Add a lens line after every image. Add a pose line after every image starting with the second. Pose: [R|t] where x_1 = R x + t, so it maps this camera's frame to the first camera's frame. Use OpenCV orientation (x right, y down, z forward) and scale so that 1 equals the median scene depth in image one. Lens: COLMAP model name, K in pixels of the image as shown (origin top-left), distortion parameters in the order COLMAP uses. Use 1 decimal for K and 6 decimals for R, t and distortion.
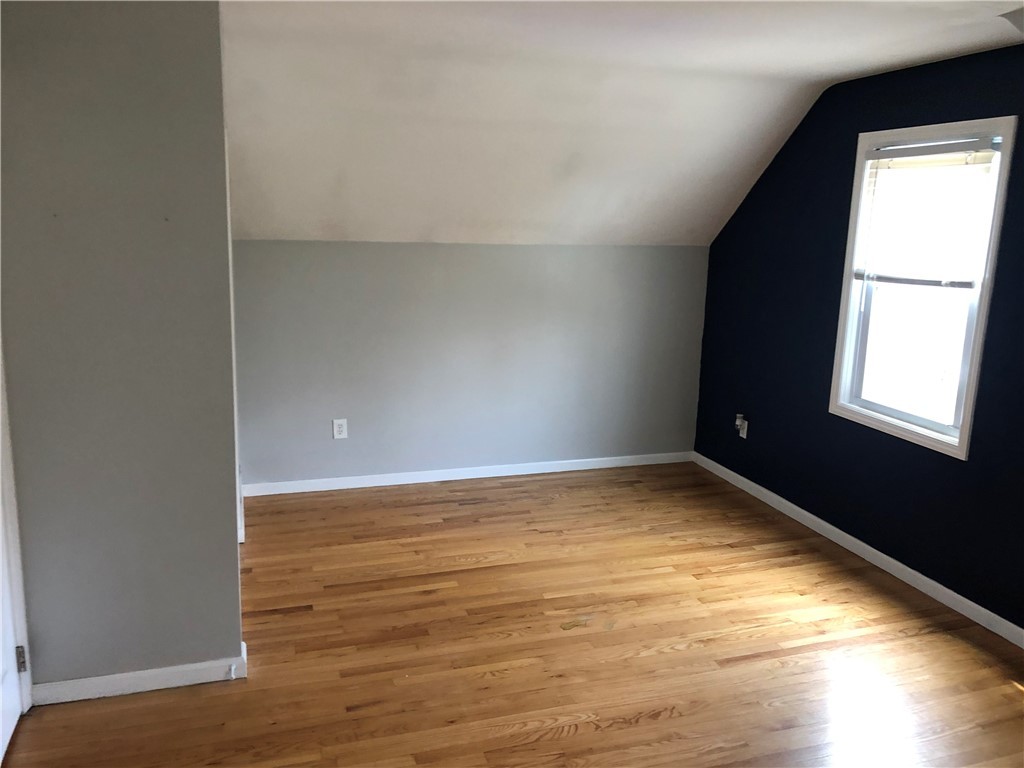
lens RADIAL K [[832.2, 0, 512.7], [0, 832.2, 380.4], [0, 0, 1]] dist [0.008261, -0.002348]
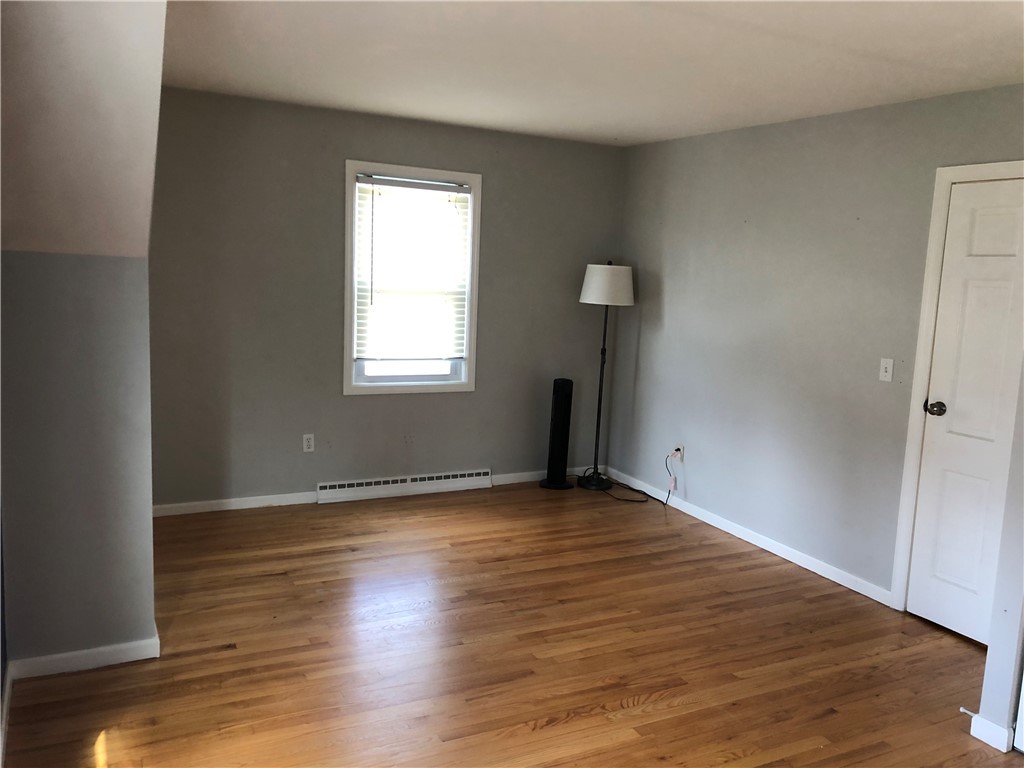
lens RADIAL K [[998.8, 0, 512.0], [0, 998.8, 384.0], [0, 0, 1]] dist [0.001252, -0.006363]
pose [[-0.980801, -0.056037, -0.186785, 0.475857], [-0.113414, 0.943090, 0.312598, -0.356745], [0.158638, 0.327781, -0.931340, 2.027619]]
